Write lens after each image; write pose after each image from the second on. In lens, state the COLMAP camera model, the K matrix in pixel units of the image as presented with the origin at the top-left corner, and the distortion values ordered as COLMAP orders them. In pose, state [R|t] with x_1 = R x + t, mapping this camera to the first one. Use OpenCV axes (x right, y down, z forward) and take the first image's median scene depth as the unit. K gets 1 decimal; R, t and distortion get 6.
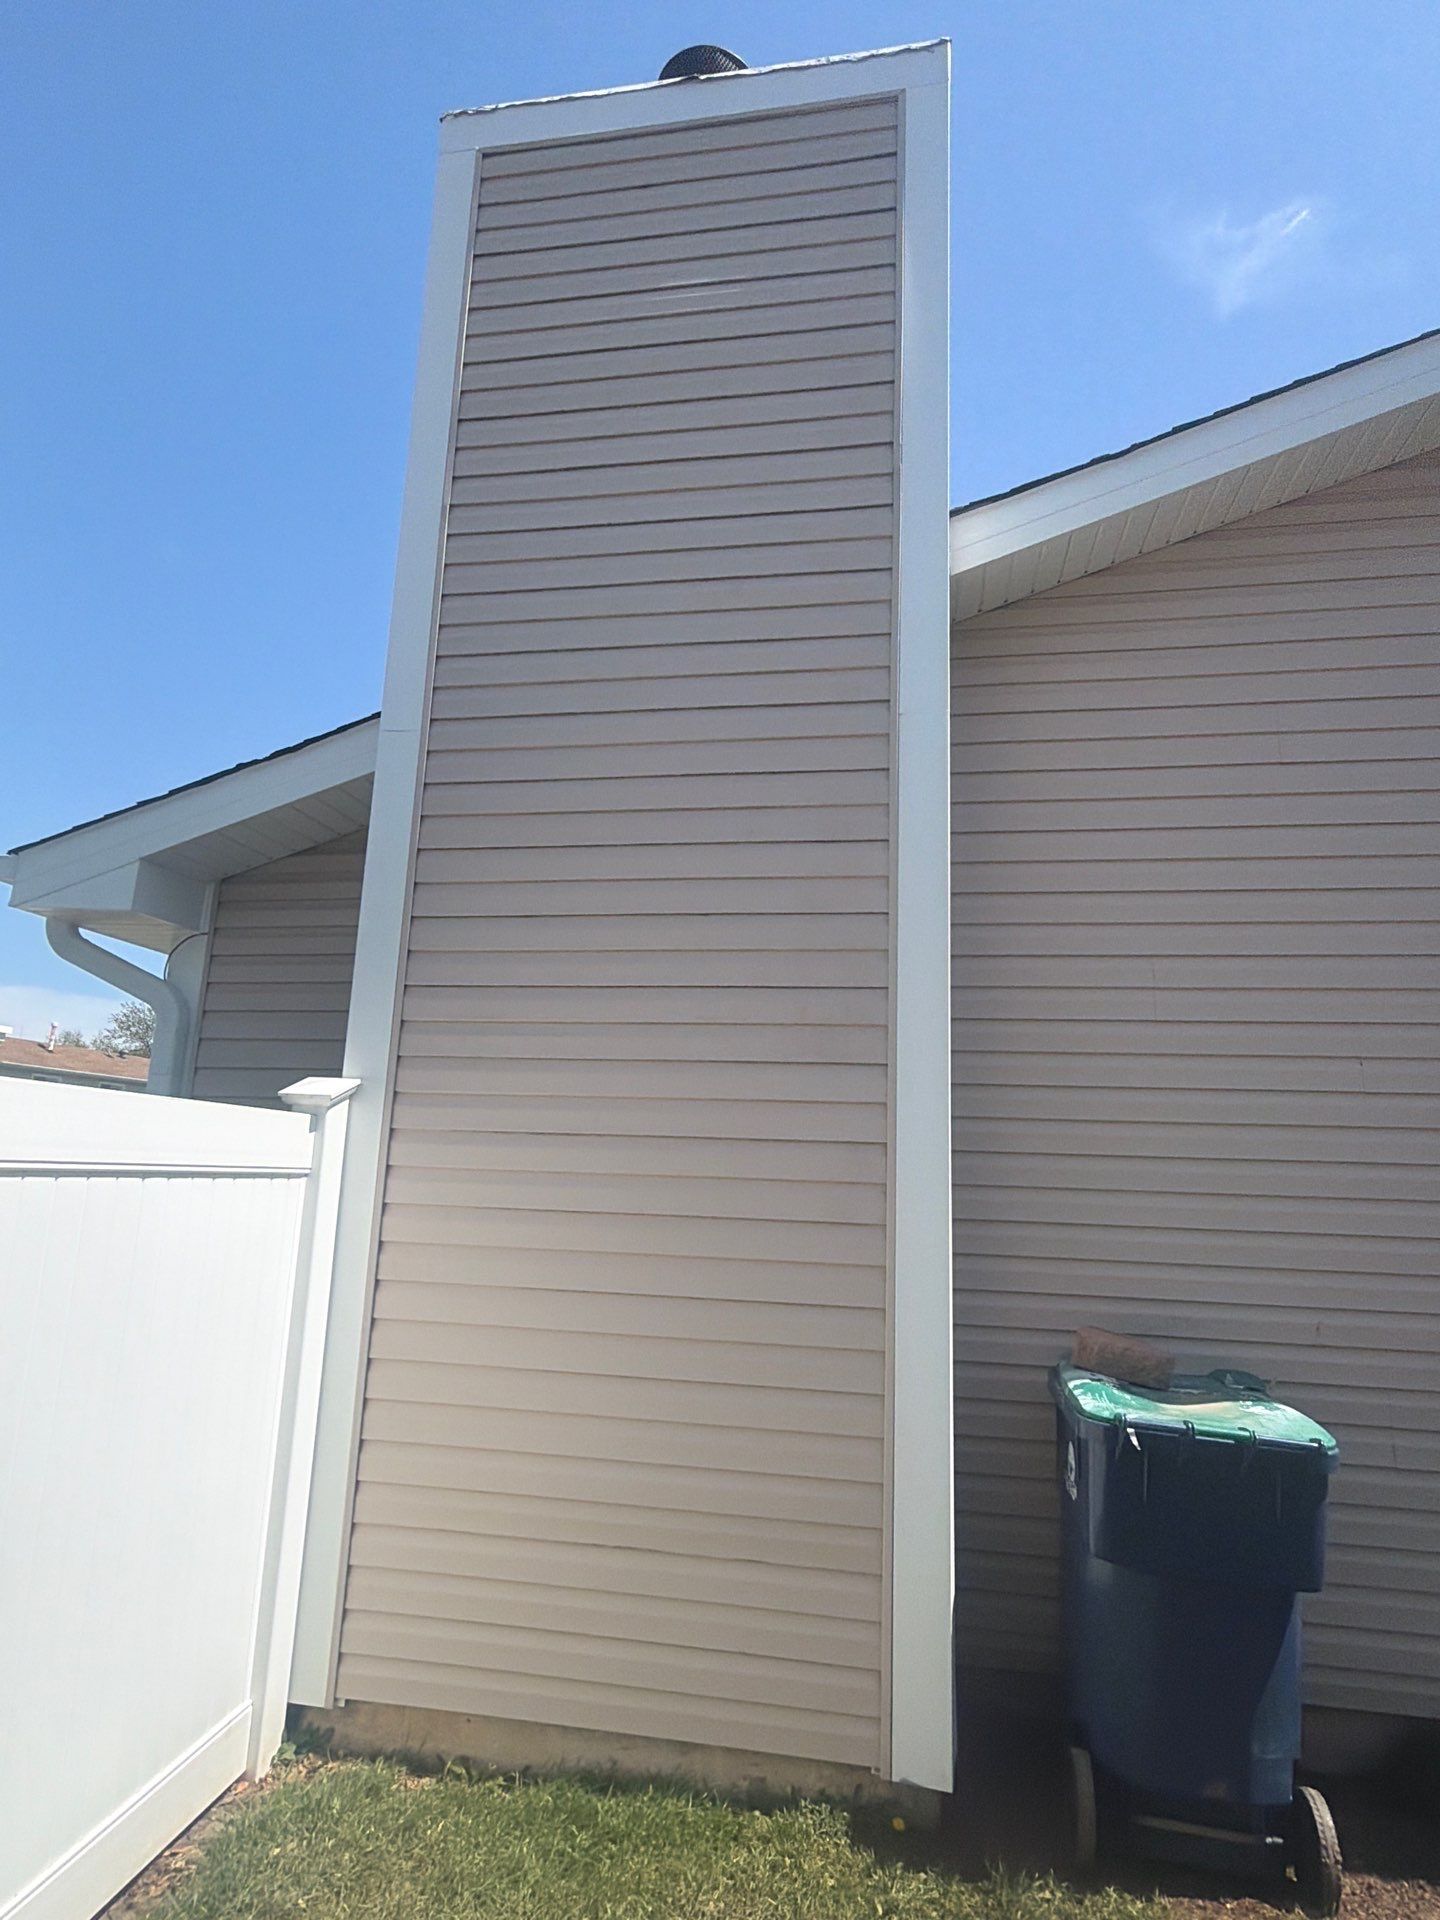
lens RADIAL K [[1066.9, 0, 718.9], [0, 1066.9, 967.1], [0, 0, 1]] dist [-0.009154, 0.005424]
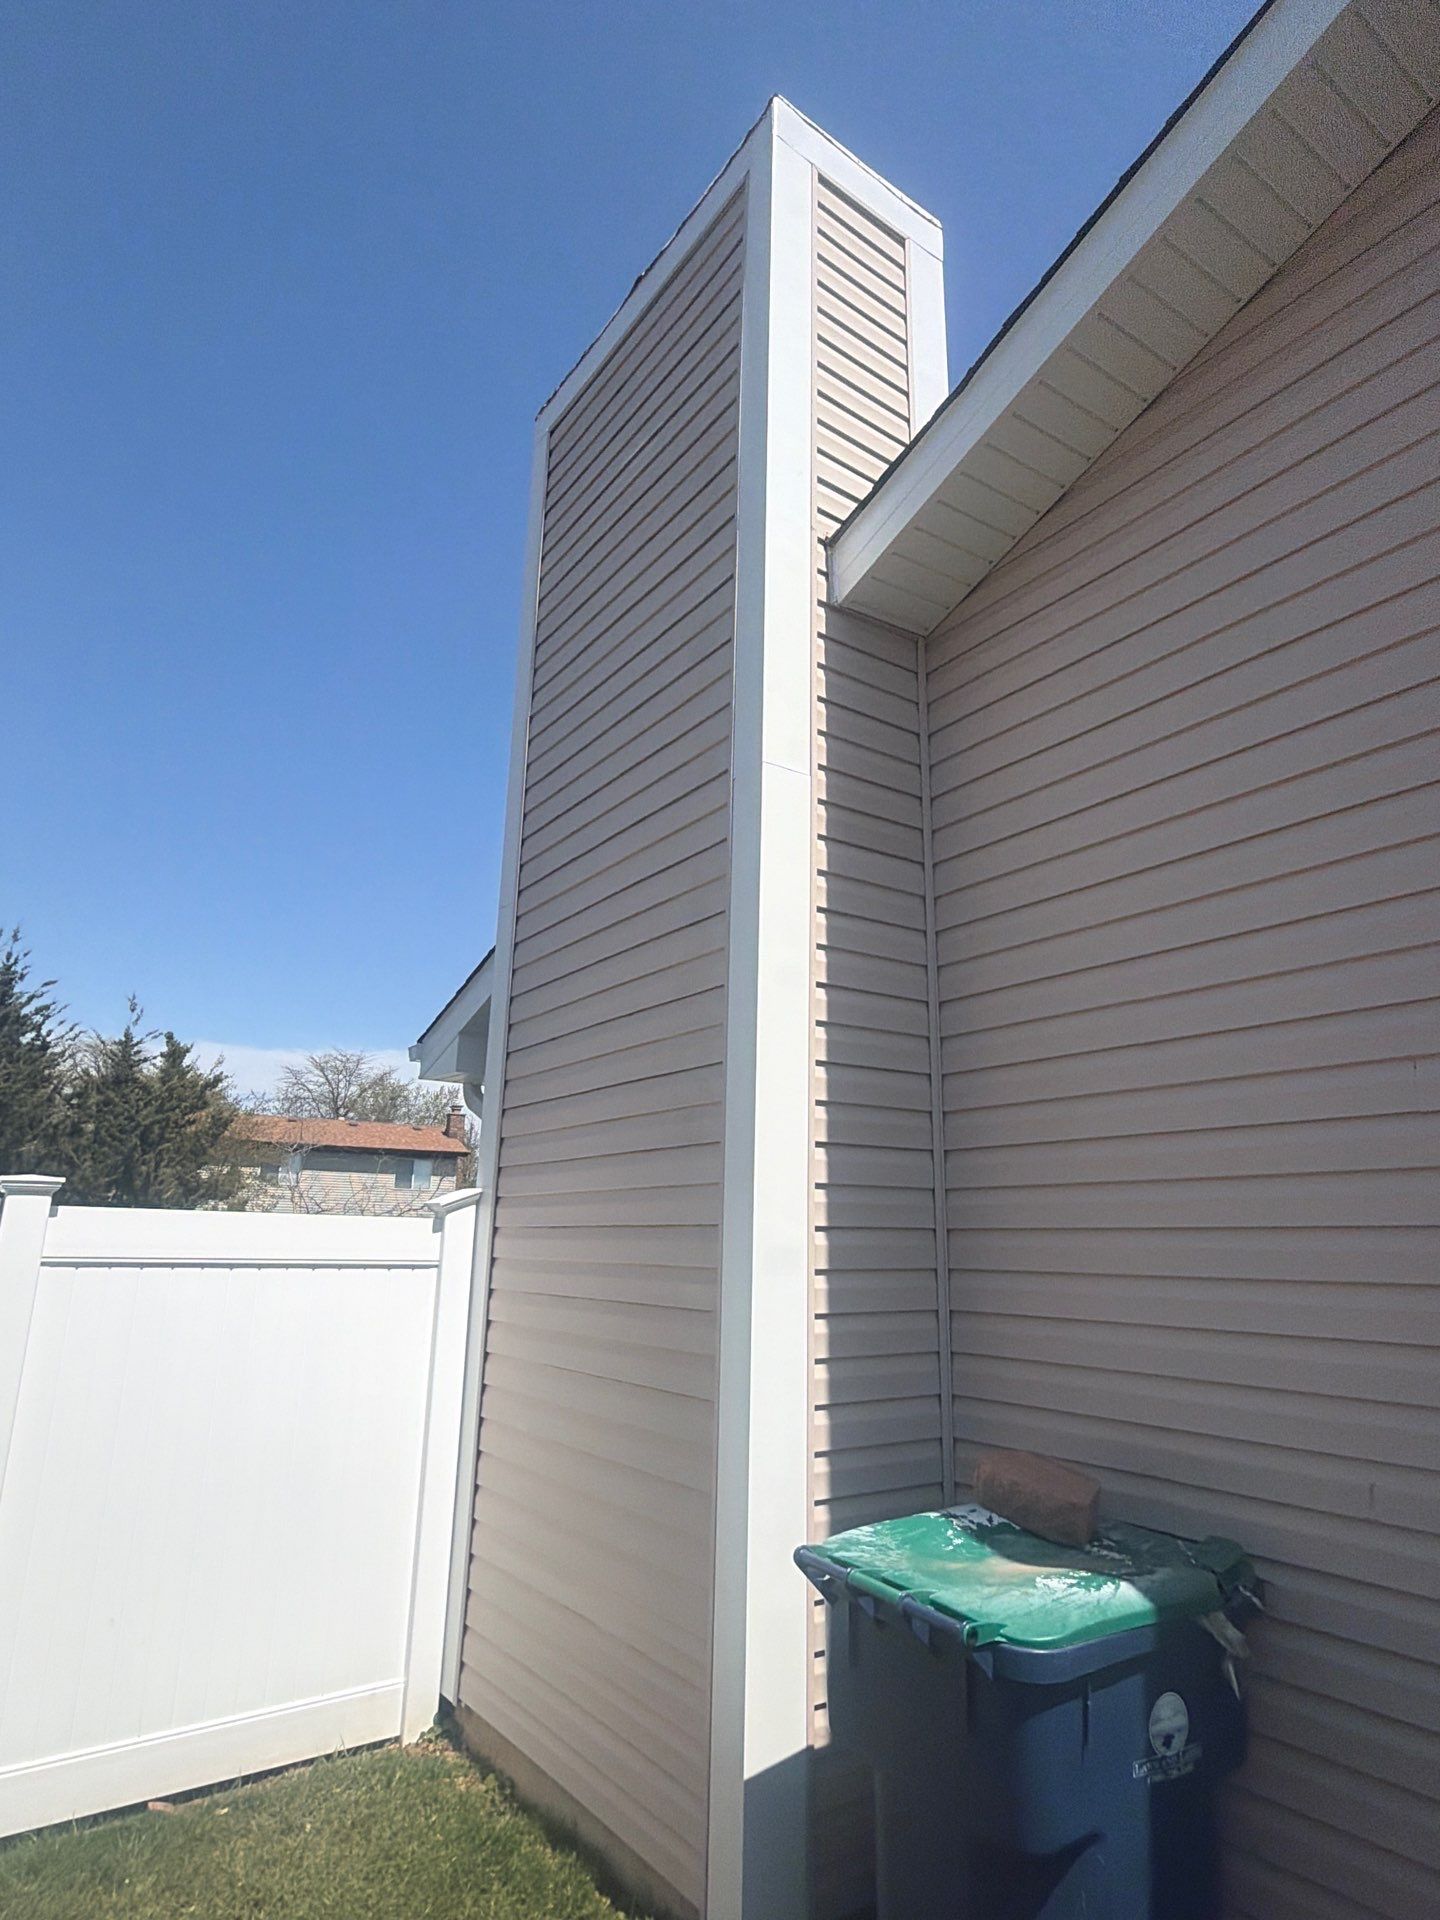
lens RADIAL K [[1066.9, 0, 709.2], [0, 1066.9, 971.0], [0, 0, 1]] dist [-0.009154, 0.005424]
pose [[0.720733, -0.196560, -0.664762, 0.785925], [0.138837, 0.980458, -0.139380, 0.070311], [0.679168, 0.008162, 0.733938, 0.272674]]
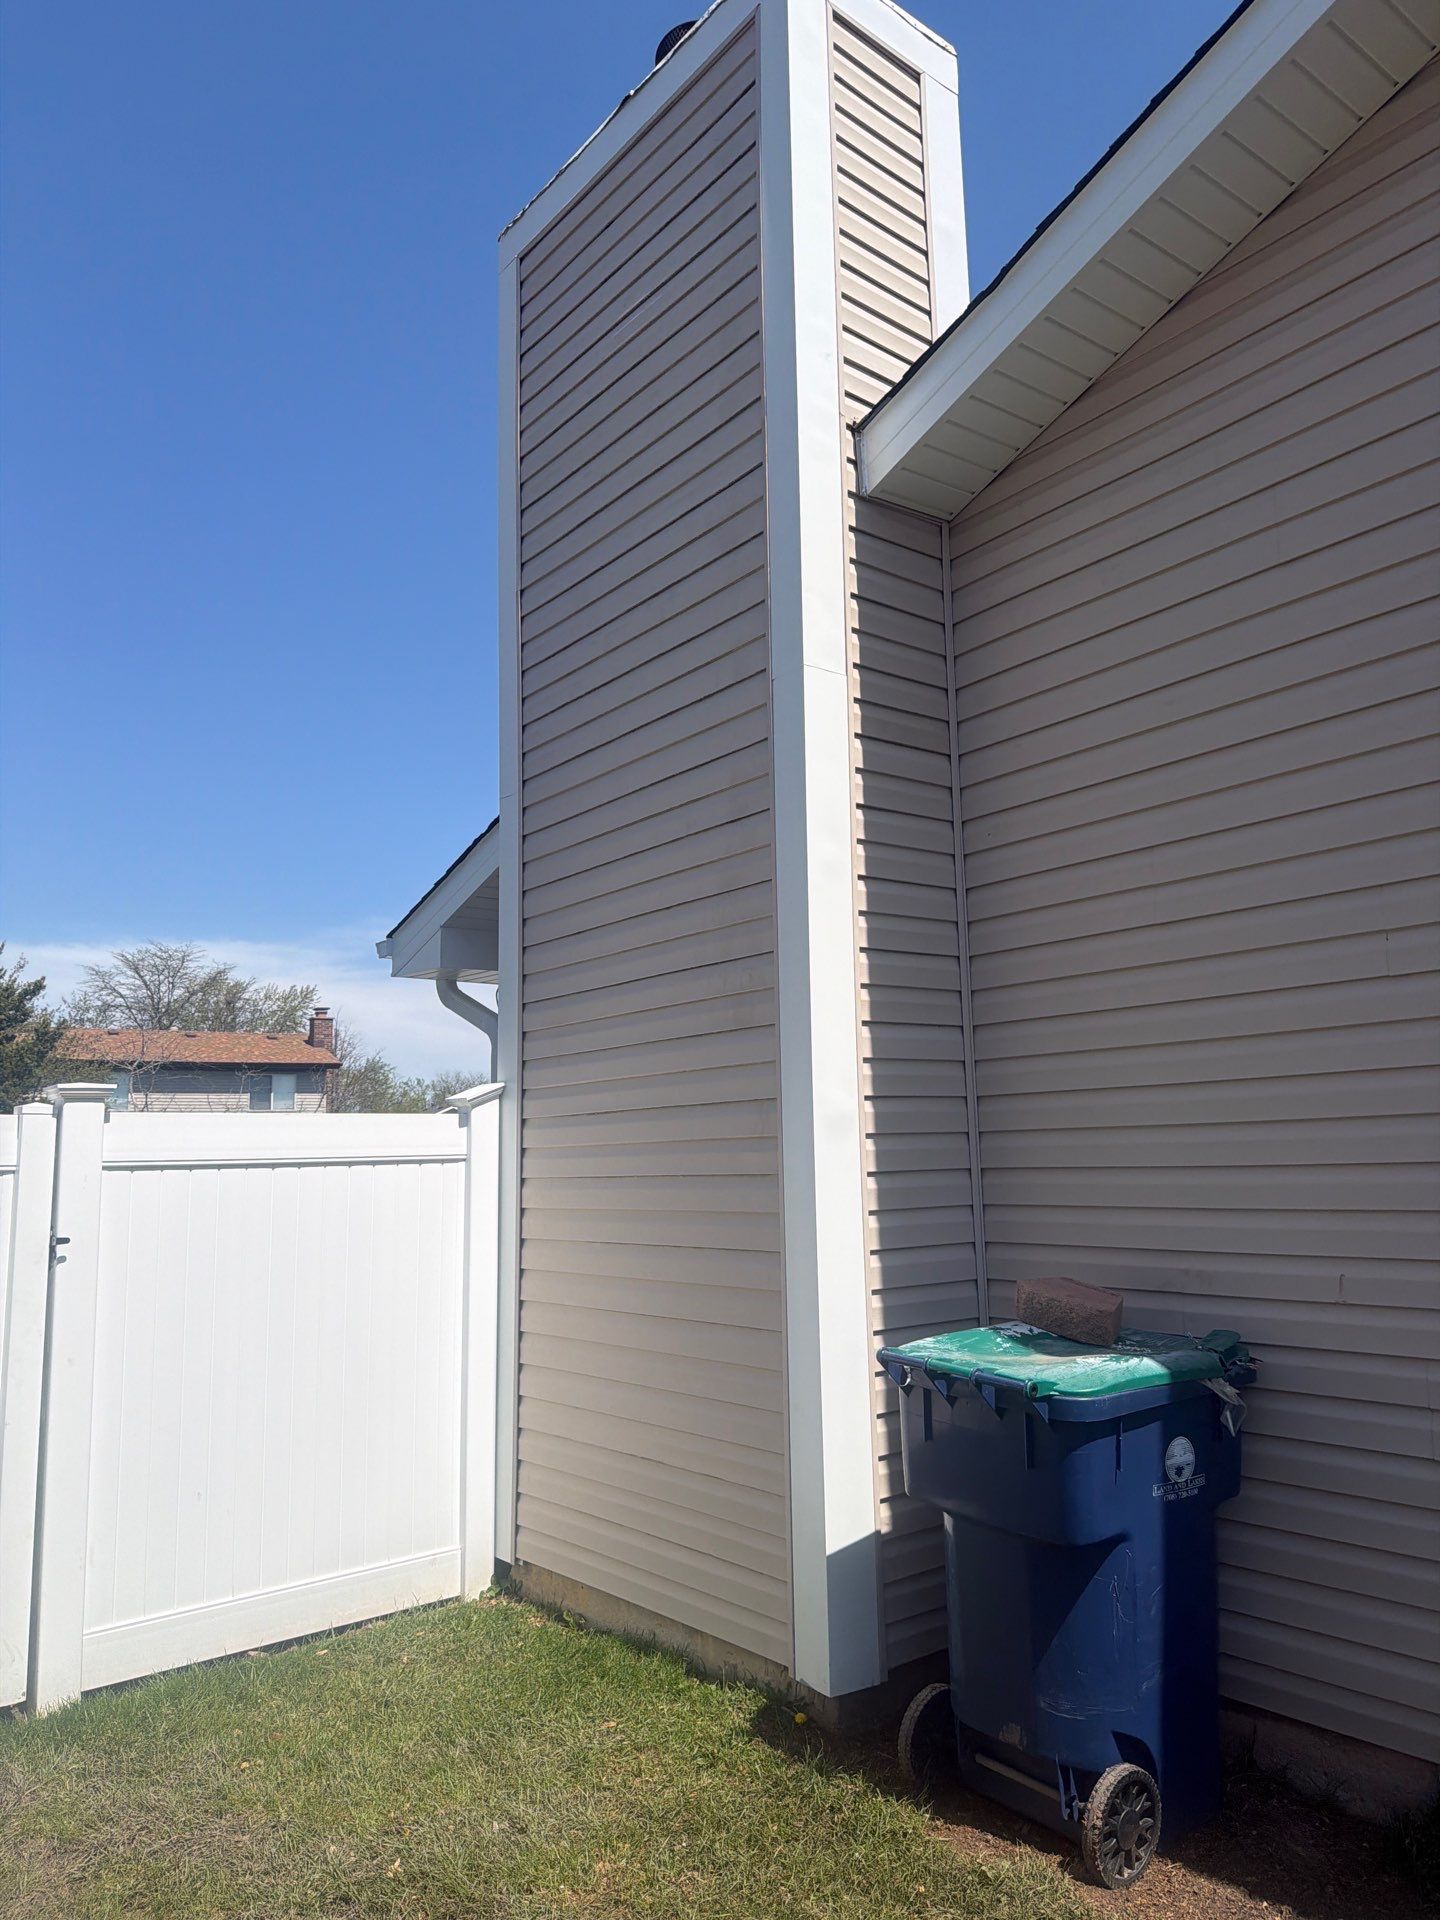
lens RADIAL K [[1292.2, 0, 707.3], [0, 1292.2, 975.1], [0, 0, 1]] dist [0.043974, -0.053565]
pose [[0.760773, -0.146495, -0.632268, 0.876917], [0.172040, 0.984862, -0.021184, 0.057420], [0.625800, -0.092659, 0.774460, -0.018527]]
